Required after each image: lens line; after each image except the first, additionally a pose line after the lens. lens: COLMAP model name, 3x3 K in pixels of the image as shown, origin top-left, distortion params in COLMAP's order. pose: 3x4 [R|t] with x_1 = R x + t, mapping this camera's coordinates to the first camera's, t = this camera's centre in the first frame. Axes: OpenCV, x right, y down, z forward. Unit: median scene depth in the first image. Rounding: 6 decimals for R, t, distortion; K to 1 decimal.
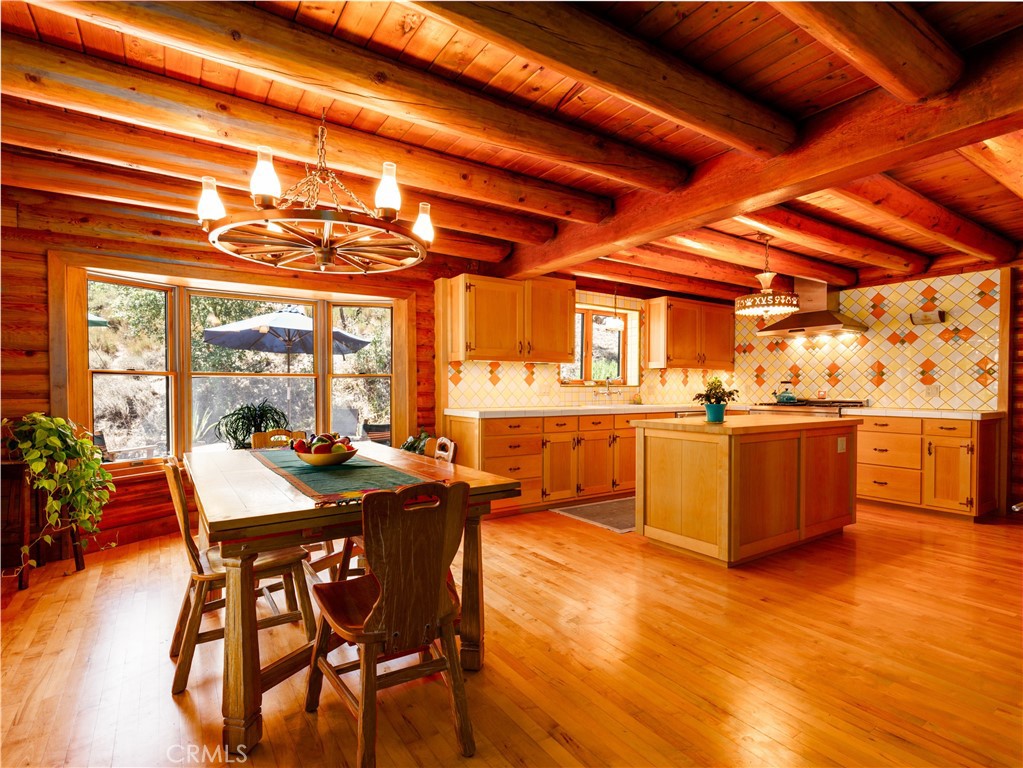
lens RADIAL K [[504.1, 0, 506.6], [0, 504.1, 388.5], [0, 0, 1]] dist [0.001753, -0.000148]
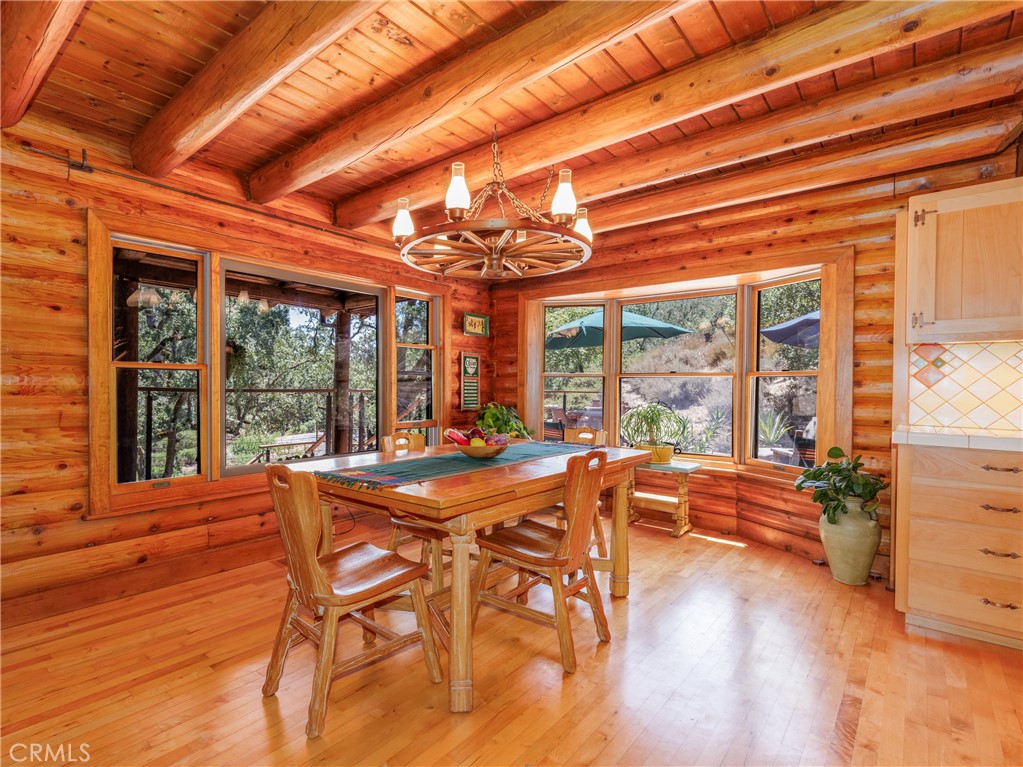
lens RADIAL K [[504.1, 0, 505.8], [0, 504.1, 385.6], [0, 0, 1]] dist [0.001753, -0.000148]
pose [[0.282092, 0.004144, -0.959378, 0.414401], [-0.012912, 0.999917, 0.000523, -0.001943], [0.959300, 0.012240, 0.282122, 0.437369]]
